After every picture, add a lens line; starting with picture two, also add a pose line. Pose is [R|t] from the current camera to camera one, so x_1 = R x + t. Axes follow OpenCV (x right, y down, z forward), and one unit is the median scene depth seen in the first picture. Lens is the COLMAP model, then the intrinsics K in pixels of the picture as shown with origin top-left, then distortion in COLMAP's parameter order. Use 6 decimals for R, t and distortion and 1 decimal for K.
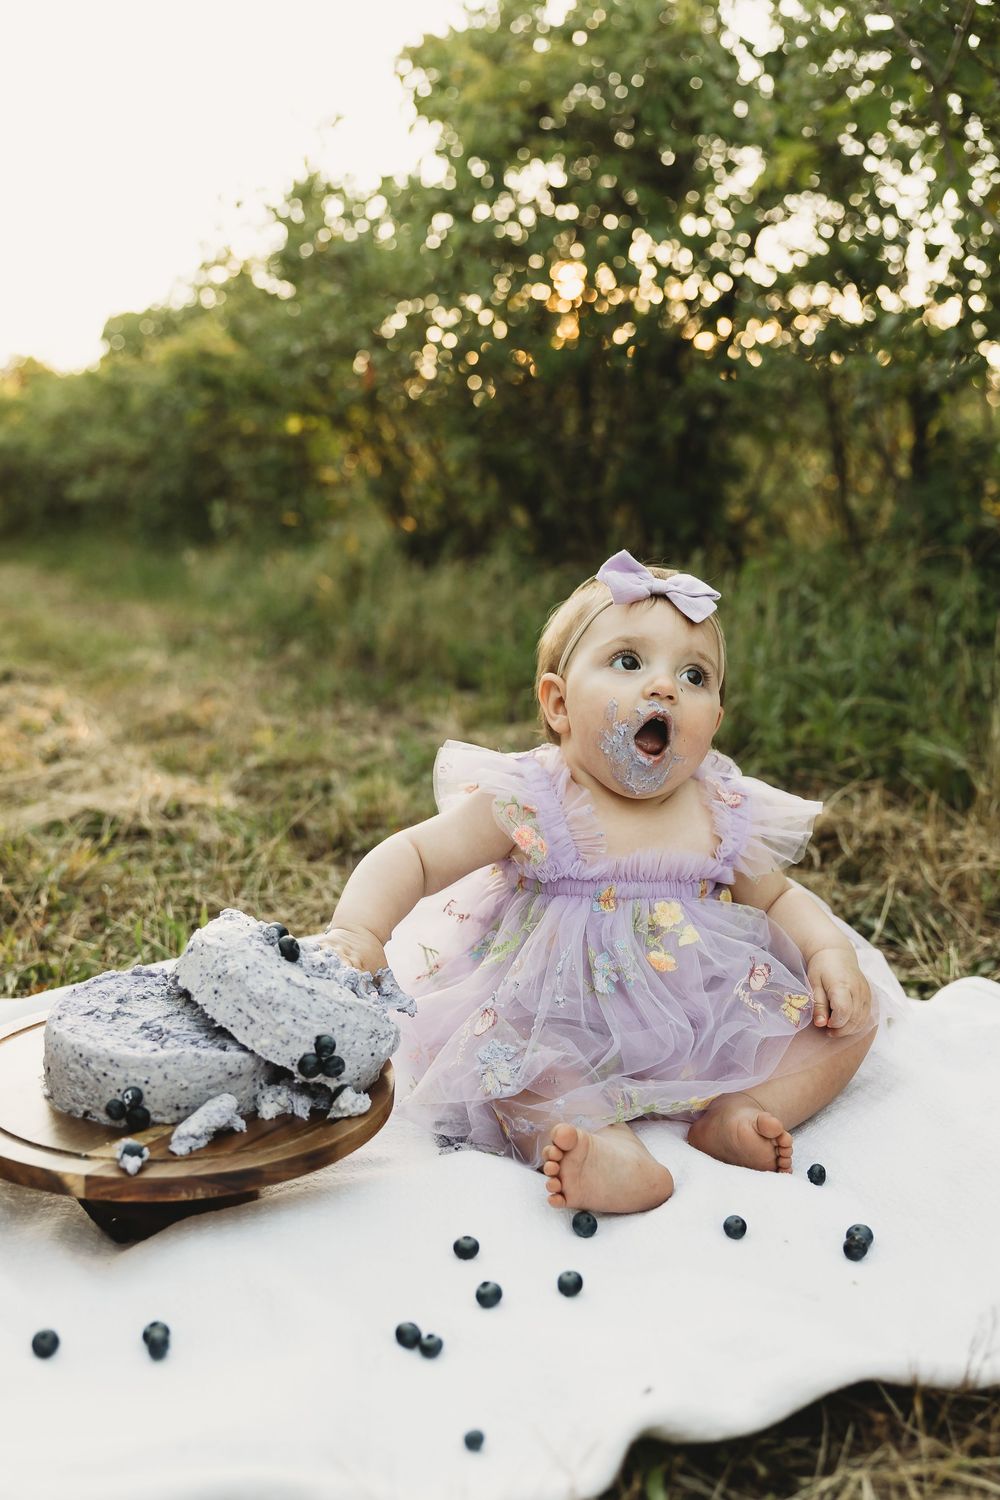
lens RADIAL K [[1465.8, 0, 421.5], [0, 1465.8, 781.6], [0, 0, 1]] dist [0.001236, -0.000681]
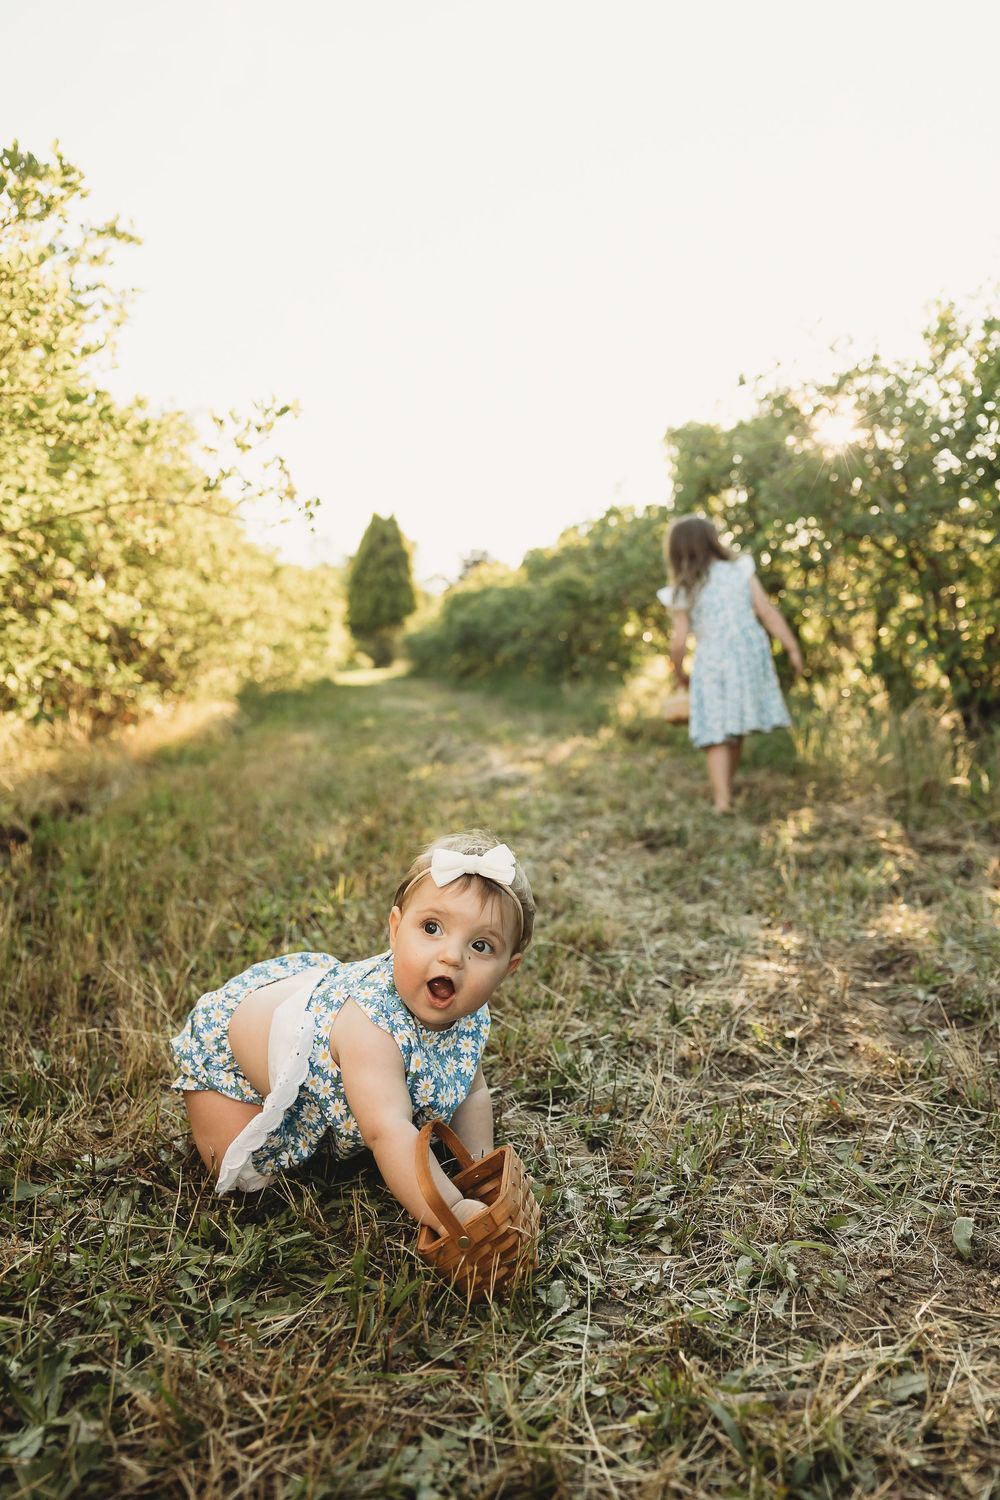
lens RADIAL K [[1315.0, 0, 553.3], [0, 1315.0, 699.9], [0, 0, 1]] dist [0.004184, 0.002426]
pose [[0.978646, -0.009451, -0.205333, 0.280338], [-0.019088, 0.990447, -0.136567, 0.145715], [0.204663, 0.137570, 0.969117, -0.991555]]
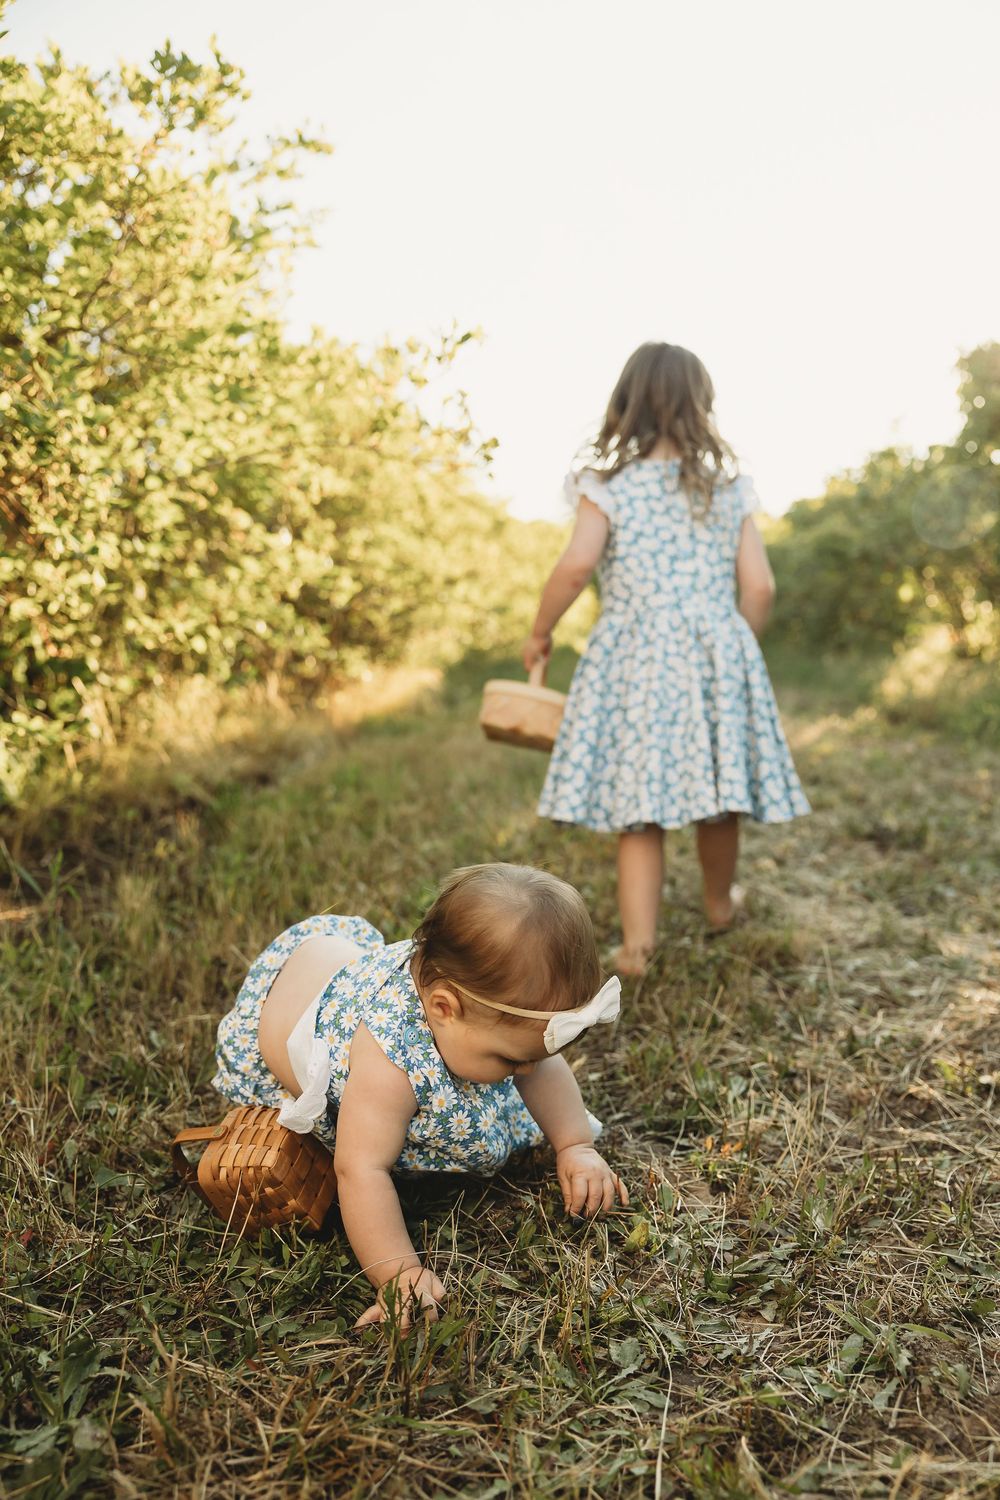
lens RADIAL K [[1467.1, 0, 524.5], [0, 1467.1, 789.9], [0, 0, 1]] dist [0.009454, -0.003327]
pose [[0.912771, 0.042095, -0.406296, 0.330761], [-0.067148, 0.996607, -0.047597, 0.140670], [0.402914, 0.070727, 0.912501, -0.952407]]
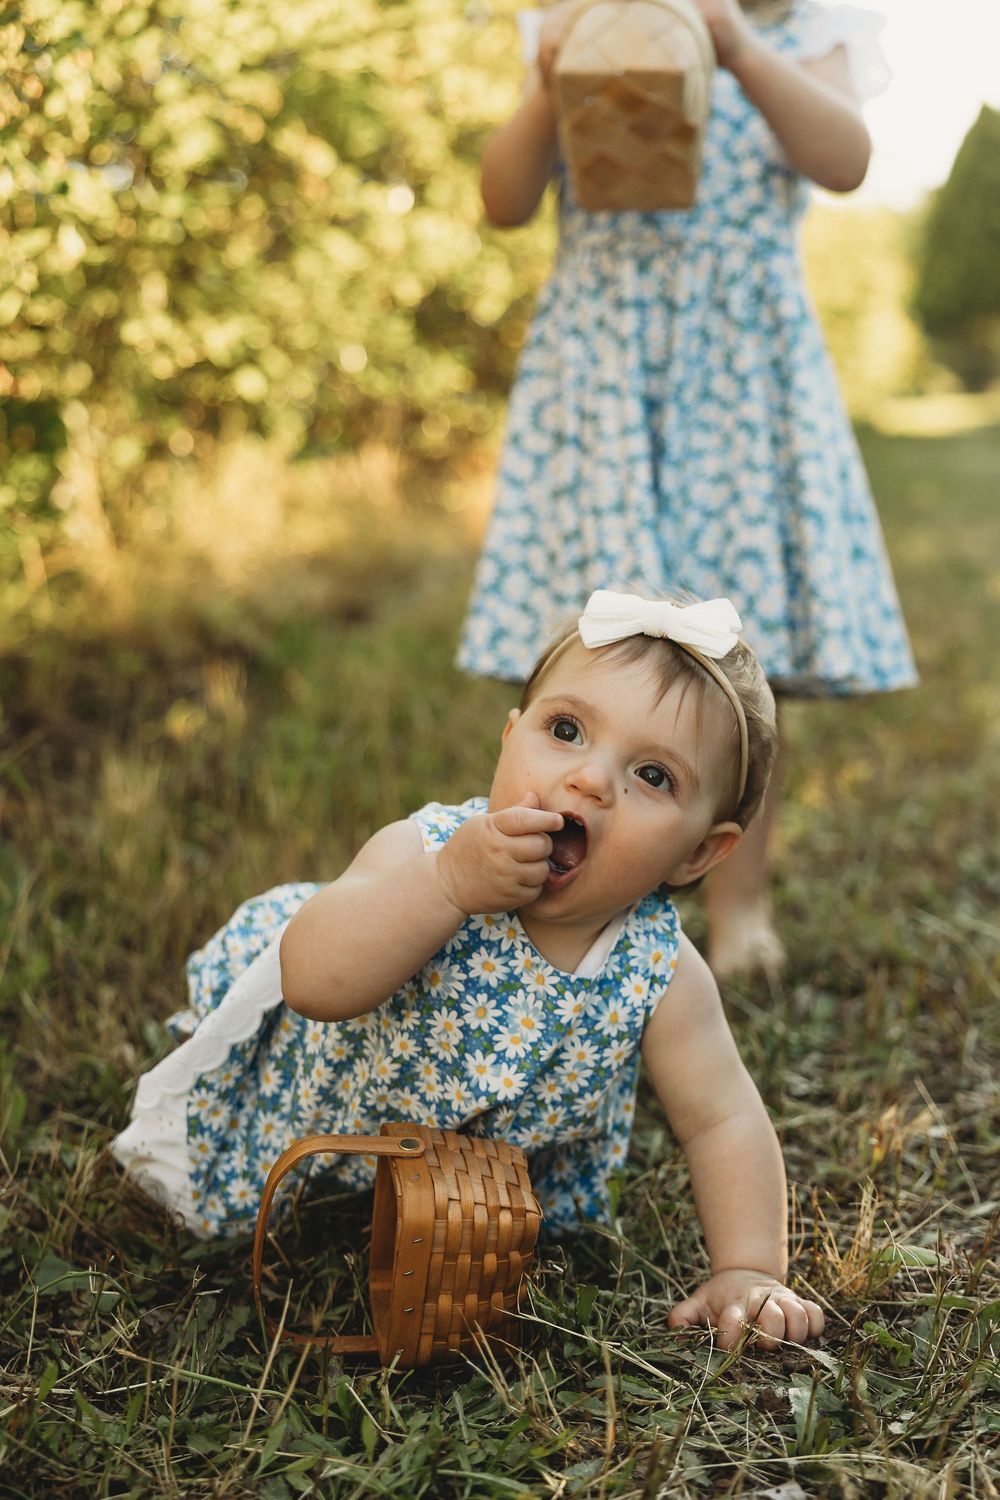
lens RADIAL K [[2376.1, 0, 504.6], [0, 2376.1, 814.6], [0, 0, 1]] dist [0.008828, -0.017109]
pose [[0.859099, 0.090941, -0.503665, 0.290770], [-0.091287, 0.995534, 0.024043, 0.153855], [0.503602, 0.025322, 0.863565, -0.884578]]
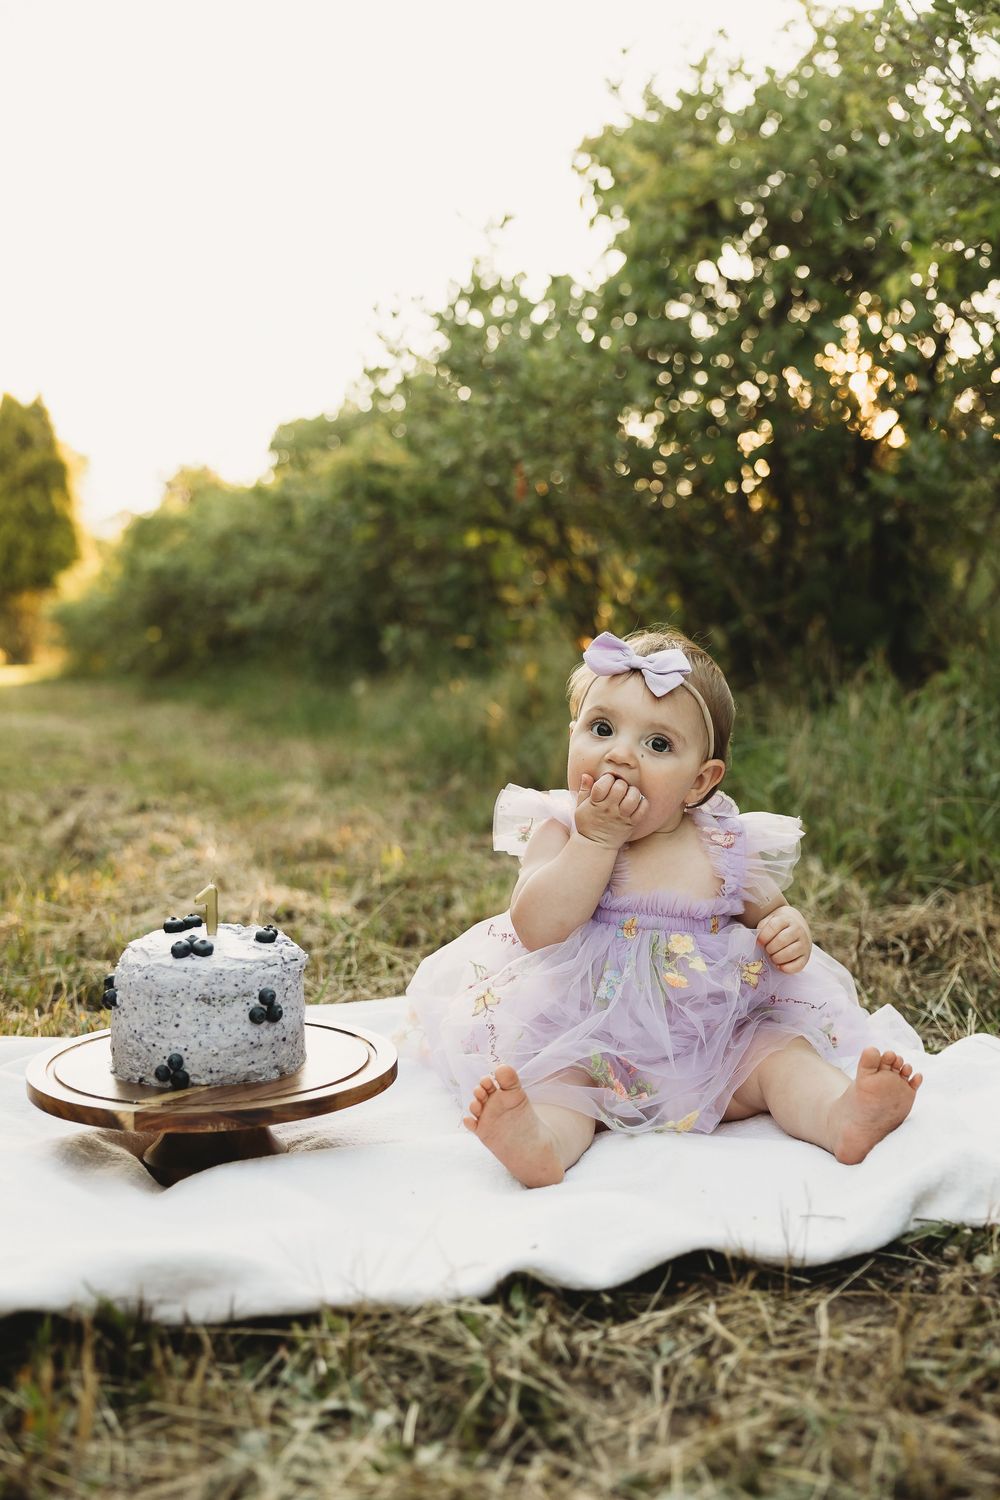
lens RADIAL K [[1890.2, 0, 496.0], [0, 1890.2, 785.2], [0, 0, 1]] dist [-0.020423, -0.017098]
pose [[0.994189, -0.003614, -0.107585, 0.081531], [-0.008139, 0.994052, -0.108605, 0.049343], [0.107338, 0.108849, 0.988246, -0.194463]]
